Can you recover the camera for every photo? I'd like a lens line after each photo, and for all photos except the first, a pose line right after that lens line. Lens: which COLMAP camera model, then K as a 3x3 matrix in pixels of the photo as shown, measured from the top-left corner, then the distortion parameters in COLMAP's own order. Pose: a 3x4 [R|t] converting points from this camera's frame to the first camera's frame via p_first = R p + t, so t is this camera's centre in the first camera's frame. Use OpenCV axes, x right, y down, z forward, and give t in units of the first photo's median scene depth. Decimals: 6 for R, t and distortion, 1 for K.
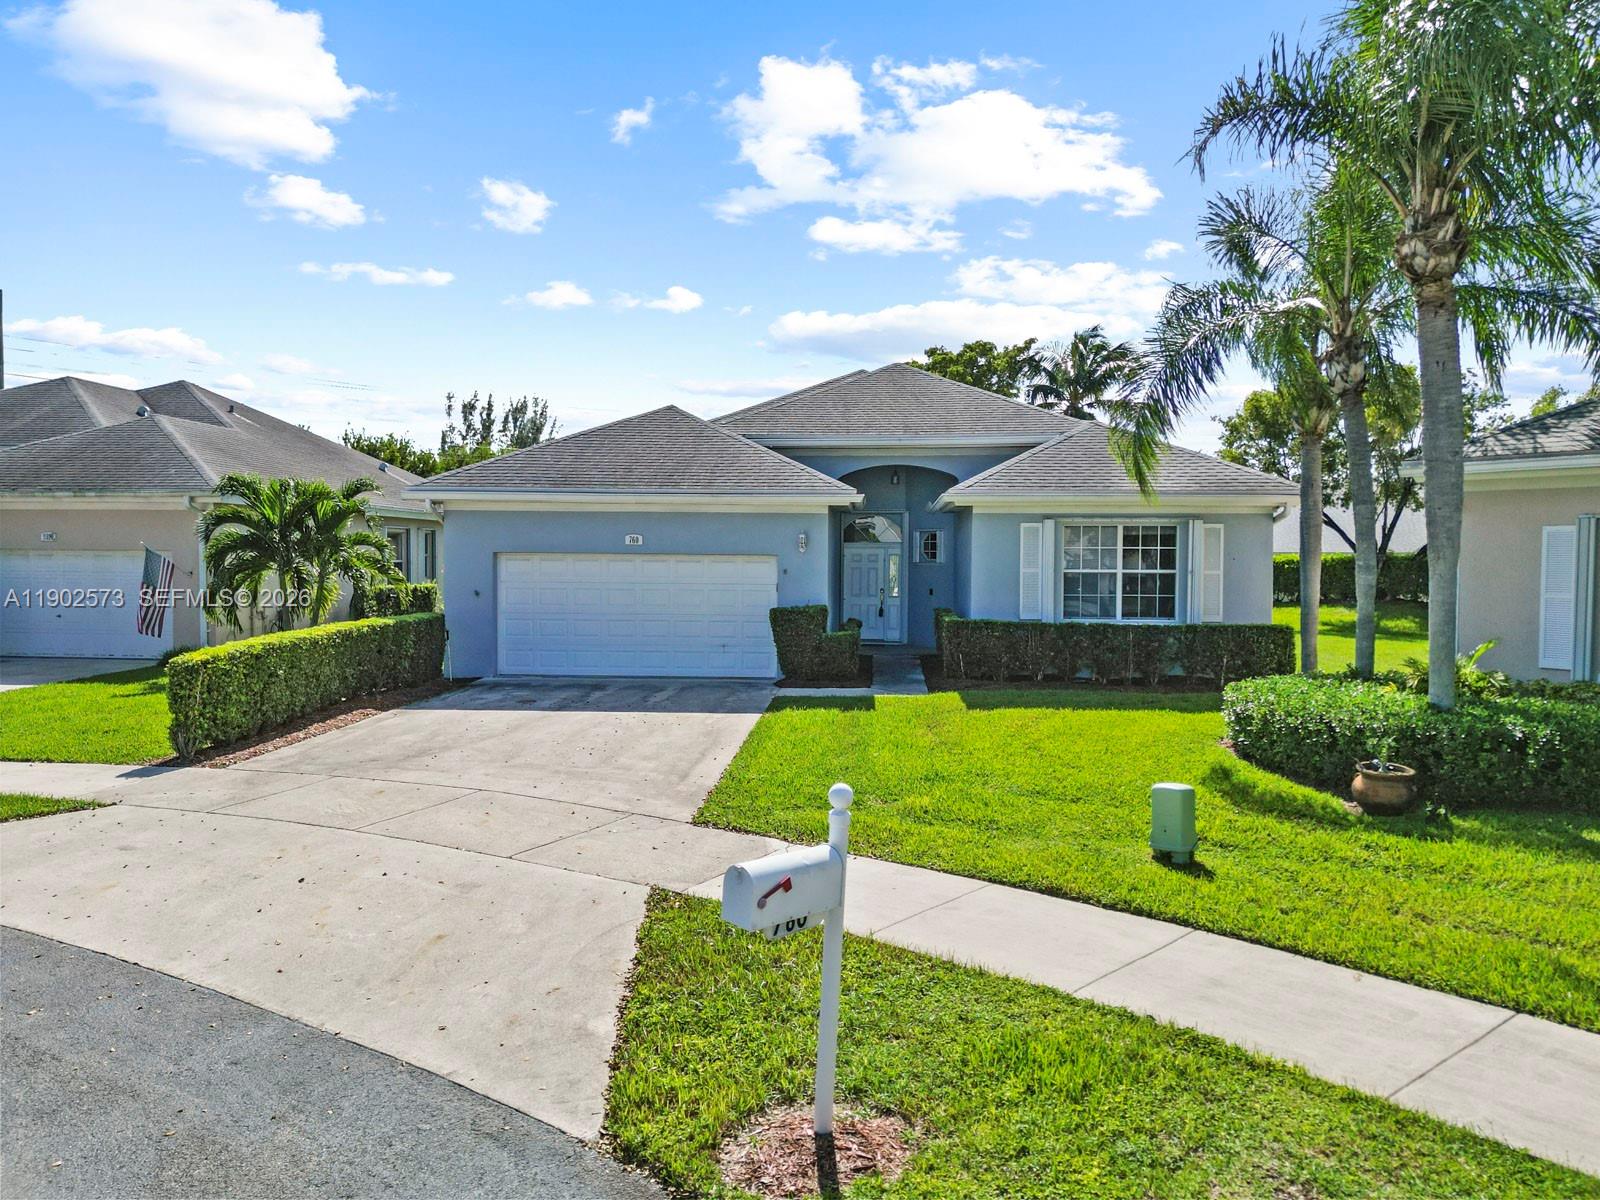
lens RADIAL K [[1135.9, 0, 800.0], [0, 1135.9, 600.0], [0, 0, 1]] dist [0.067808, 0.001645]
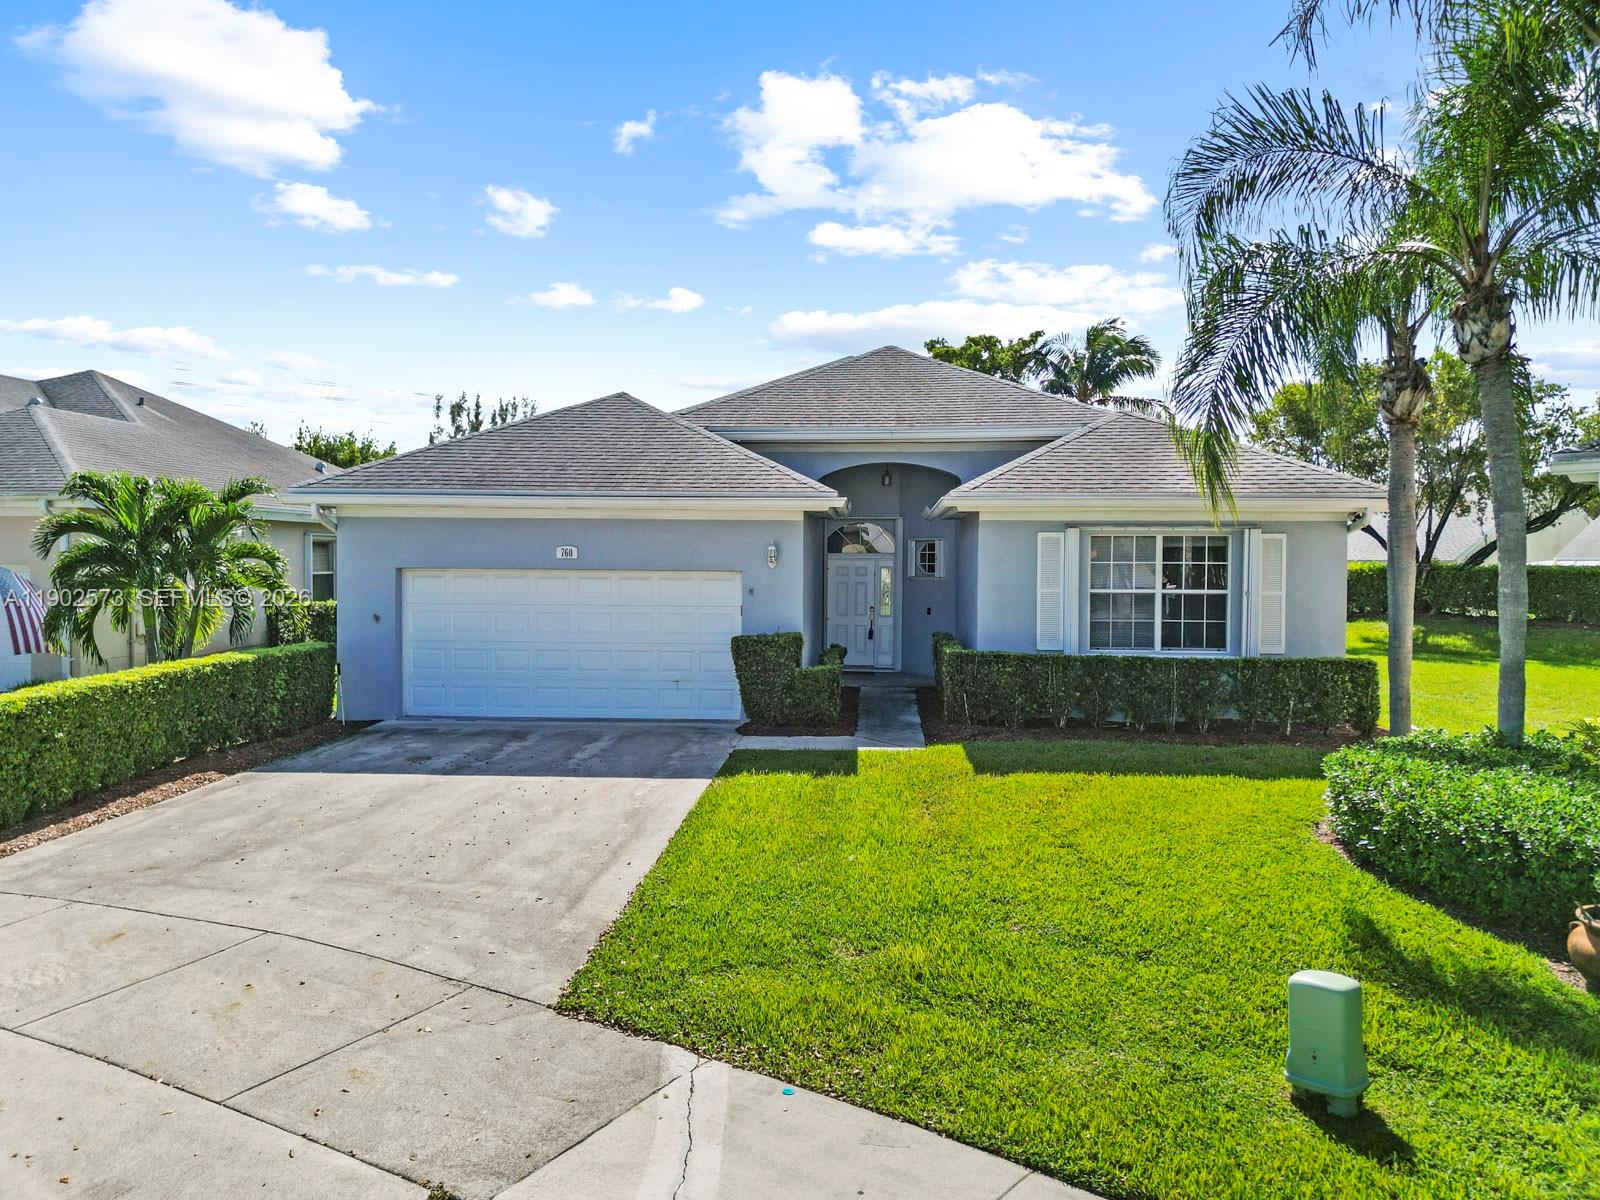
lens RADIAL K [[1121.1, 0, 805.2], [0, 1121.1, 596.8], [0, 0, 1]] dist [0.053590, -0.000966]
pose [[0.999992, -0.000440, 0.003892, 0.021905], [0.000455, 0.999992, -0.003857, -0.017183], [-0.003890, 0.003859, 0.999985, 0.180242]]
